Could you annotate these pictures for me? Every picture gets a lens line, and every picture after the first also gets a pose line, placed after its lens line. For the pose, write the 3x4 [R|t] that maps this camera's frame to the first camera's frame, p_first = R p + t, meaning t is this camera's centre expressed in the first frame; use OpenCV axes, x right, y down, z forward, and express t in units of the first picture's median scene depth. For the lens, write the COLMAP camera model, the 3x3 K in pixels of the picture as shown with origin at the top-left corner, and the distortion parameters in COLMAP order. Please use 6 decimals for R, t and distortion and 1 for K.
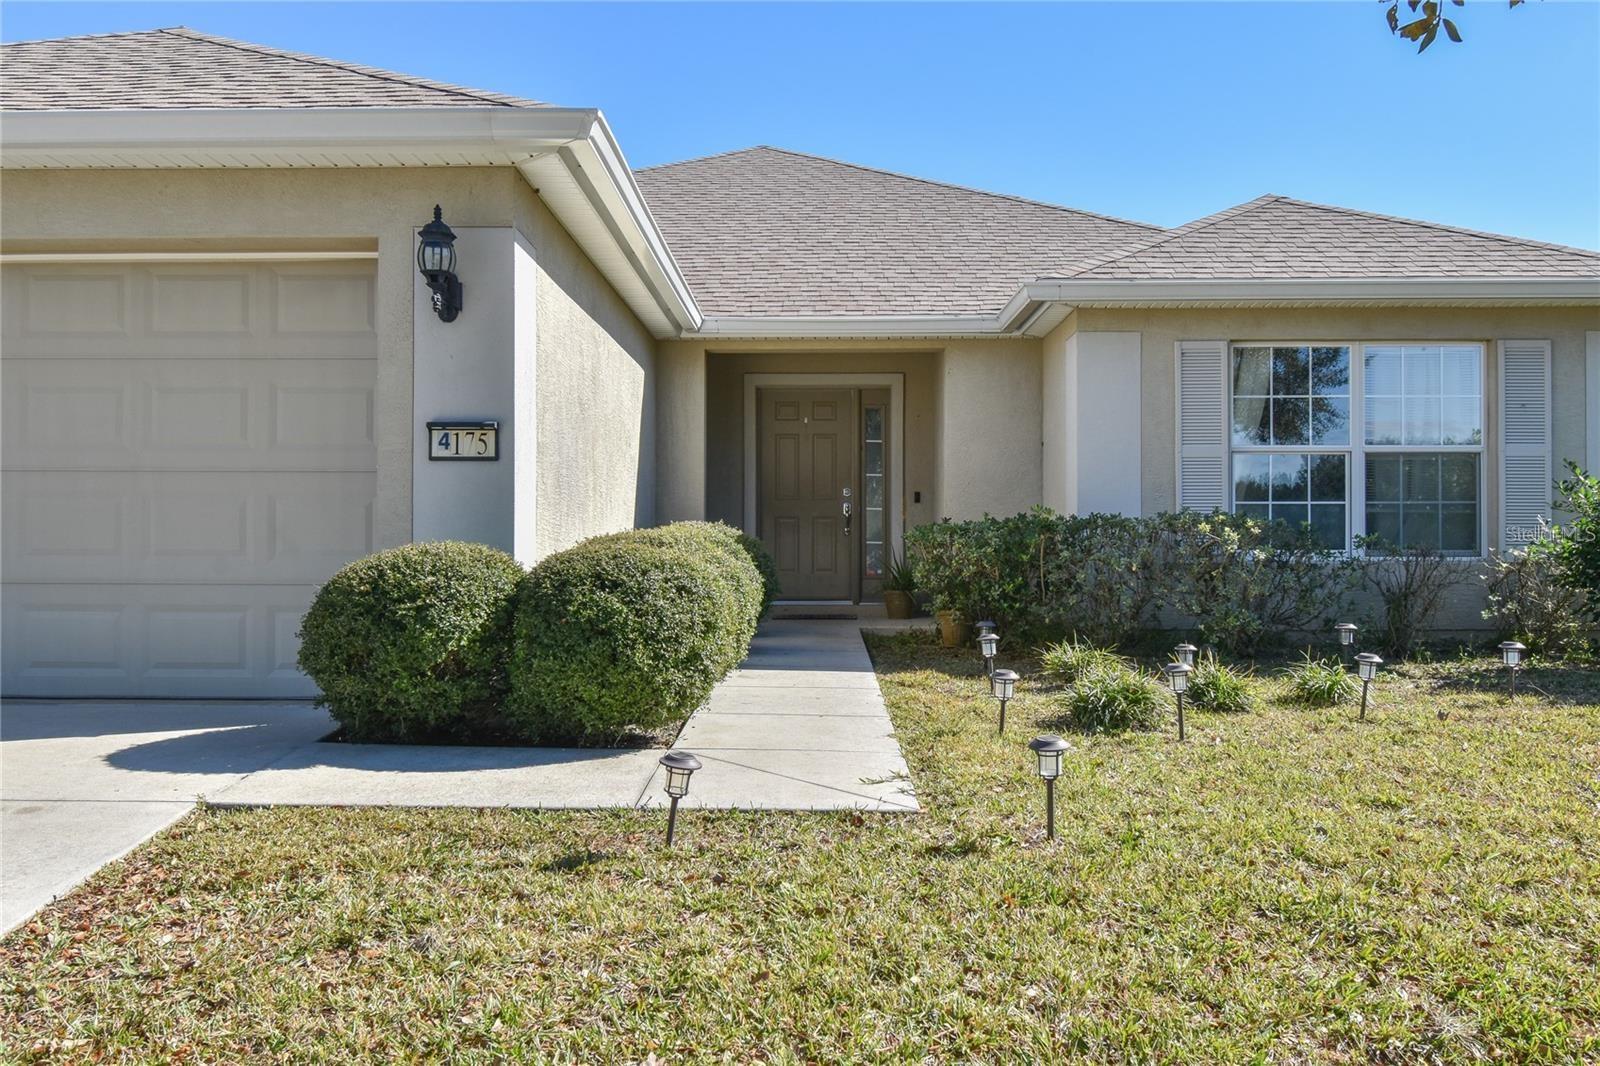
lens RADIAL K [[1331.3, 0, 800.0], [0, 1331.3, 533.0], [0, 0, 1]] dist [-0.006096, -0.004722]
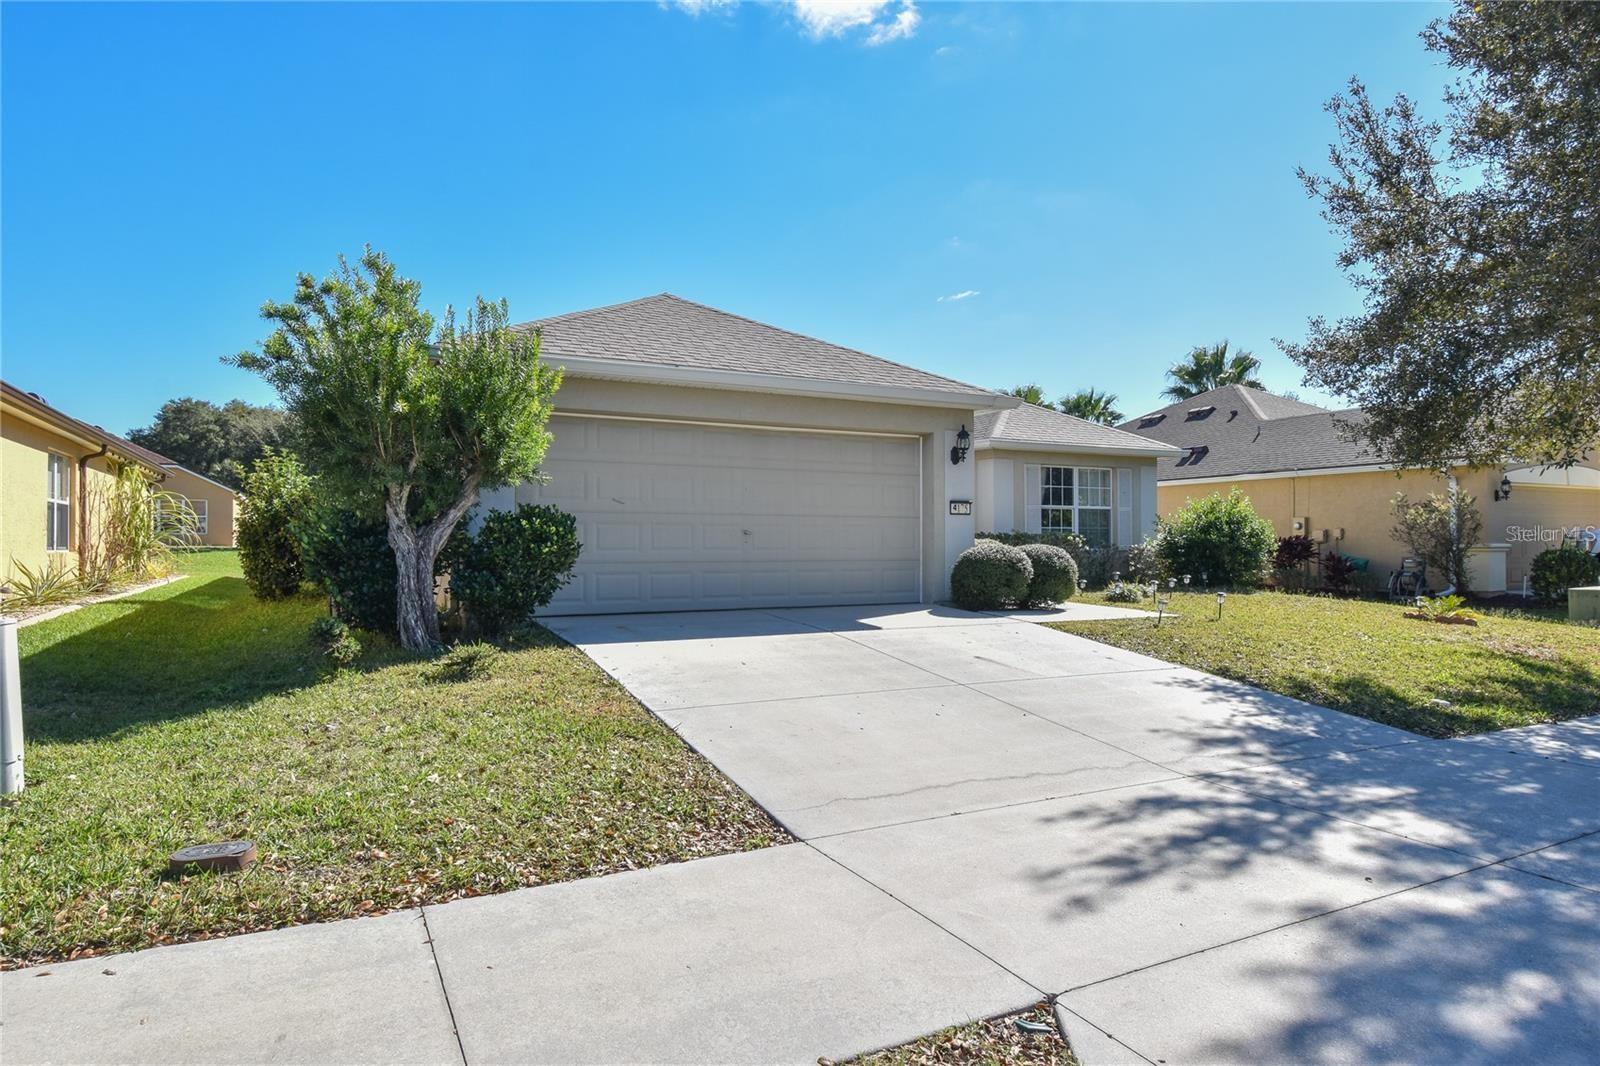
lens RADIAL K [[927.4, 0, 801.8], [0, 927.4, 538.0], [0, 0, 1]] dist [-0.000488, -0.000184]
pose [[0.880600, 0.000945, 0.473859, -1.022821], [-0.001842, 0.999997, 0.001429, -0.005223], [-0.473856, -0.002131, 0.880600, -0.386376]]
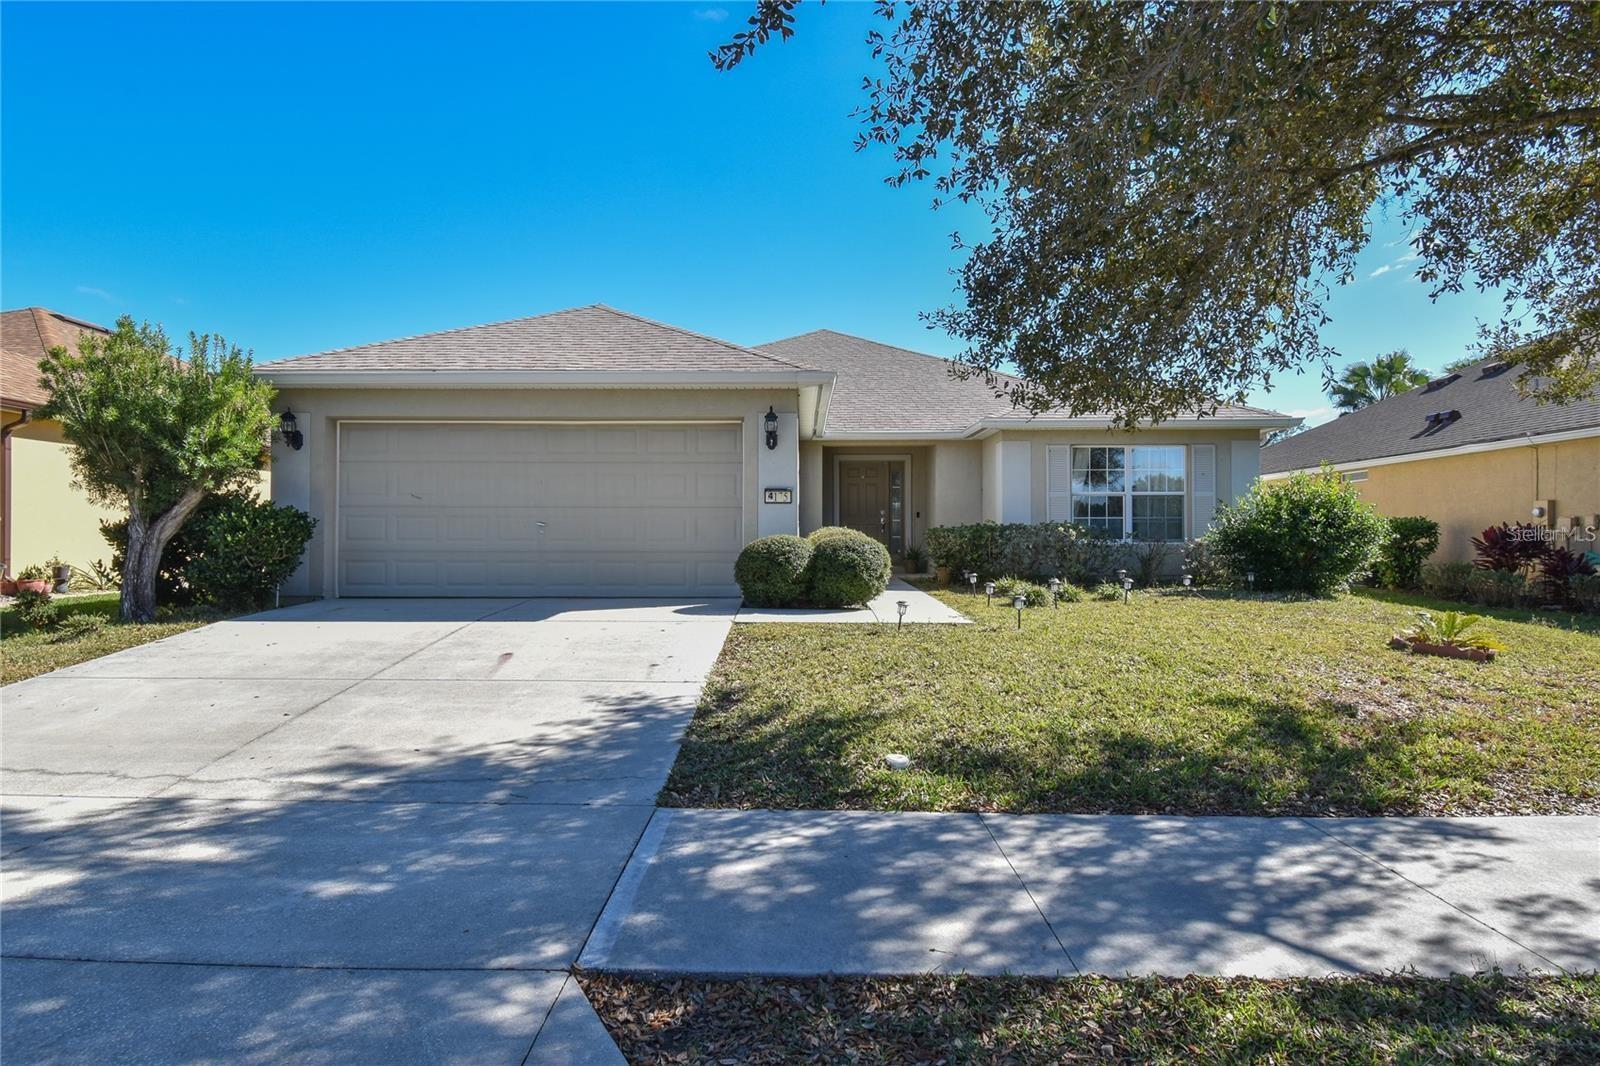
lens RADIAL K [[855.7, 0, 800.0], [0, 855.7, 533.0], [0, 0, 1]] dist [0.002382, 0.000498]
pose [[0.999886, -0.001184, 0.015054, -0.164314], [0.001195, 0.999999, -0.000680, 0.002816], [-0.015053, 0.000698, 0.999886, -0.459452]]
